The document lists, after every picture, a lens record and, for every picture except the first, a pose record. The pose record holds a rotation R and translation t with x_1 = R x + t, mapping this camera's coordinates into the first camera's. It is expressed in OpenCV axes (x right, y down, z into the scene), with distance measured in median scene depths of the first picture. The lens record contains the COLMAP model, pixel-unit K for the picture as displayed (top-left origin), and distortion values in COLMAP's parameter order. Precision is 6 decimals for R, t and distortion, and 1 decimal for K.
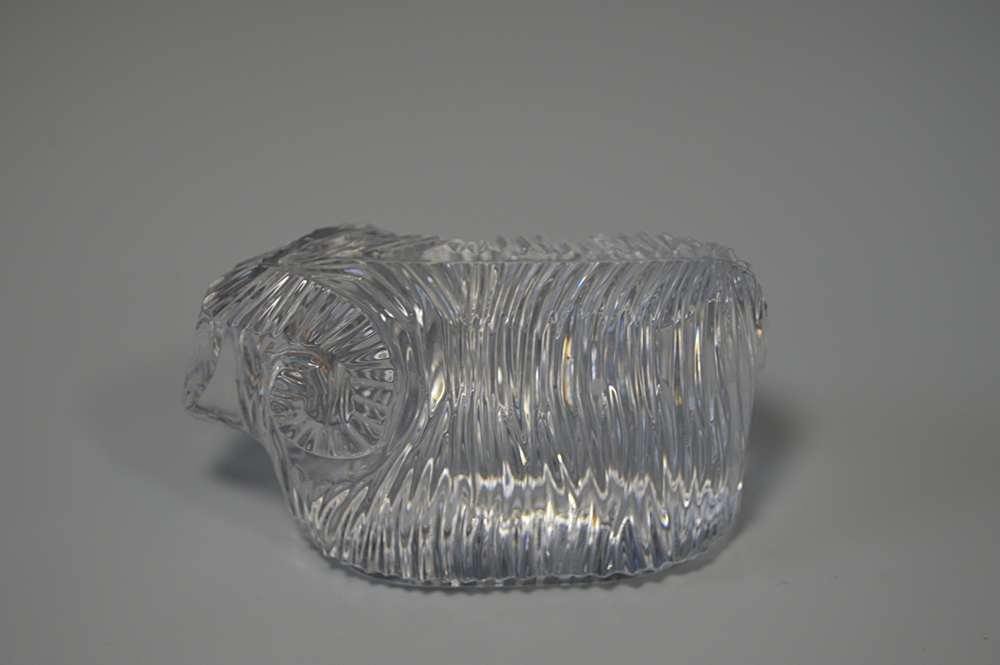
lens RADIAL K [[2160.4, 0, 500.5], [0, 2160.4, 332.3], [0, 0, 1]] dist [-0.227225, 0.000000]
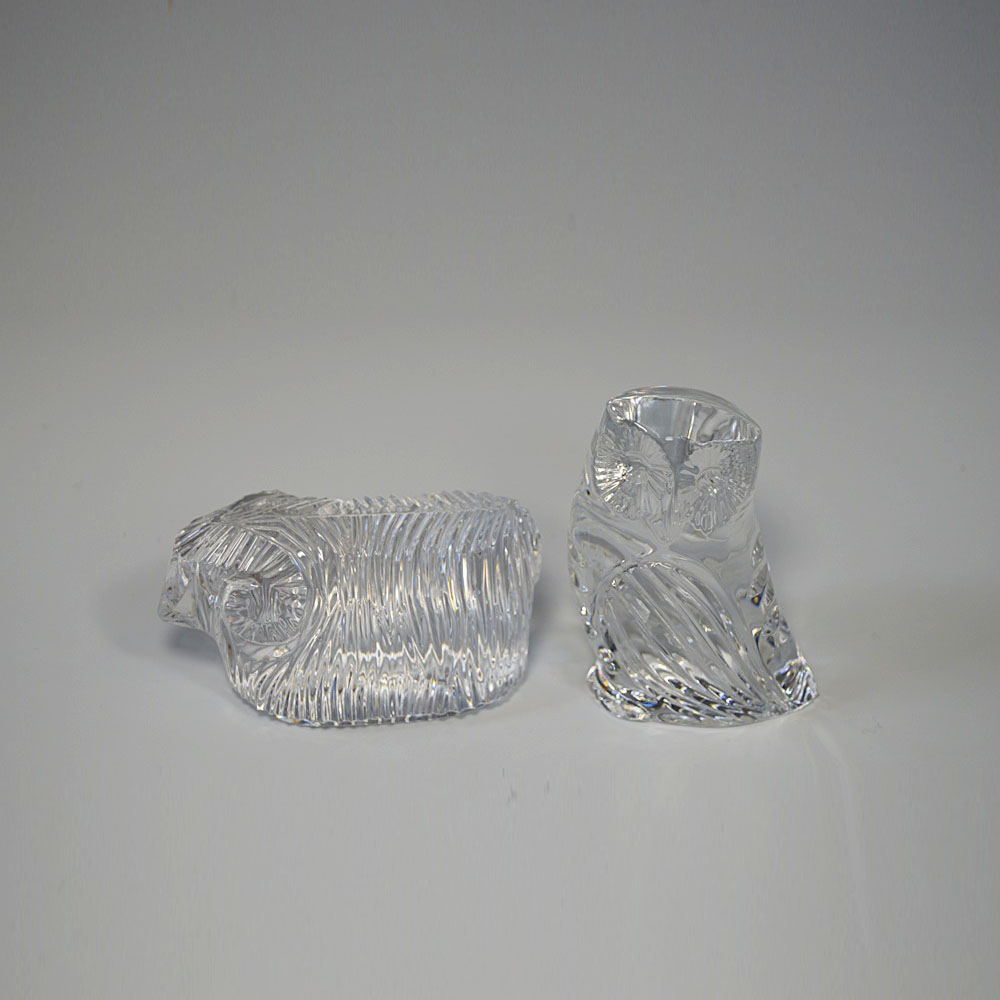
lens RADIAL K [[3022.7, 0, 503.2], [0, 3022.7, 498.1], [0, 0, 1]] dist [0.407333, 0.000000]
pose [[0.996021, -0.041018, 0.079123, -0.076243], [0.037662, 0.998345, 0.043451, -0.136796], [-0.080774, -0.040299, 0.995917, -1.190675]]
